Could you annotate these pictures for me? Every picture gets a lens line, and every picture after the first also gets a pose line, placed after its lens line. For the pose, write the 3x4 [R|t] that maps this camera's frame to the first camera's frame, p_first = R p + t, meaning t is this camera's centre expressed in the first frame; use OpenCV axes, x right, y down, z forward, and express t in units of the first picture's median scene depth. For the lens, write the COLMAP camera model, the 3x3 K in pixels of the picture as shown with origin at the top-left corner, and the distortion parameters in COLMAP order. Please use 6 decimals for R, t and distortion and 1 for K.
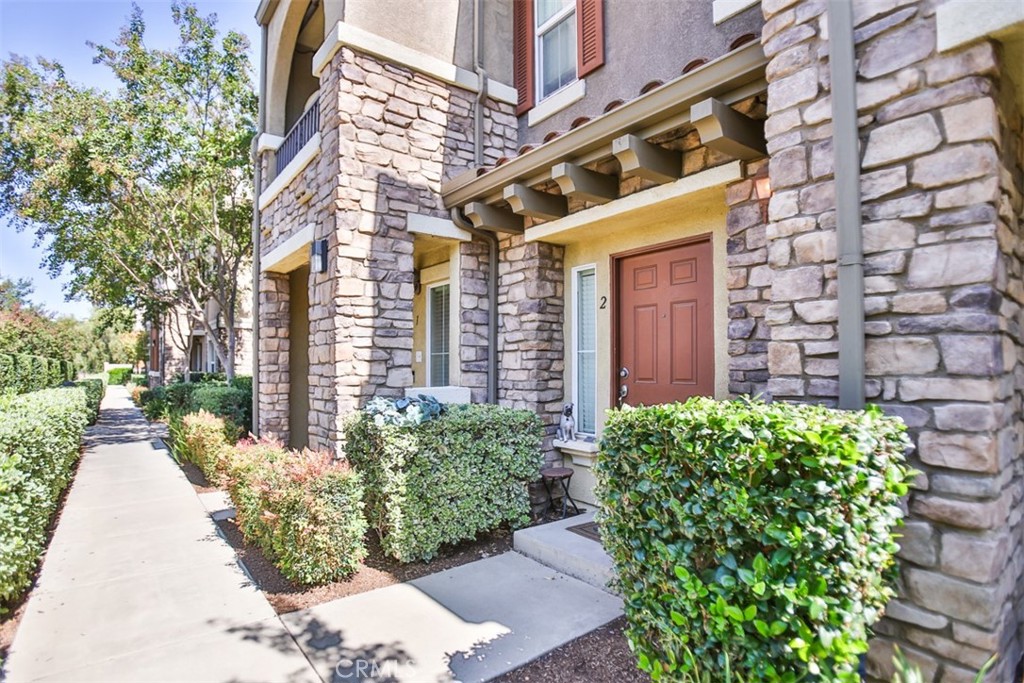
lens RADIAL K [[532.7, 0, 505.8], [0, 532.7, 340.7], [0, 0, 1]] dist [-0.089750, 0.041122]
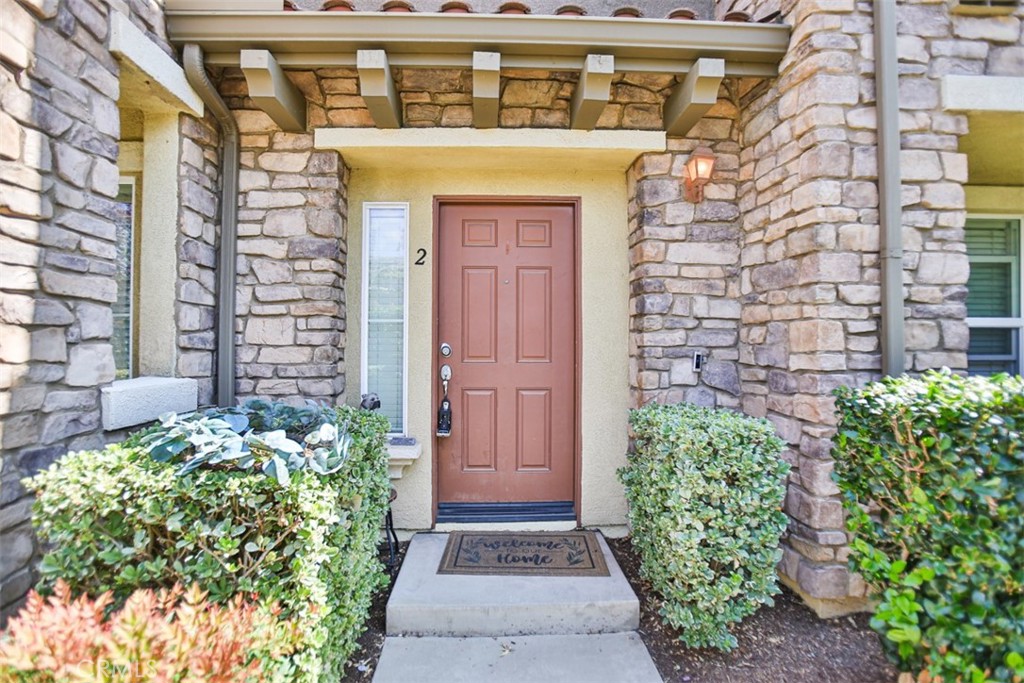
lens RADIAL K [[528.3, 0, 514.0], [0, 528.3, 328.0], [0, 0, 1]] dist [-0.081868, 0.035468]
pose [[0.571719, 0.023932, 0.820100, -0.361094], [-0.042771, 0.999085, 0.000662, 0.023395], [-0.819334, -0.035455, 0.572220, 0.473901]]
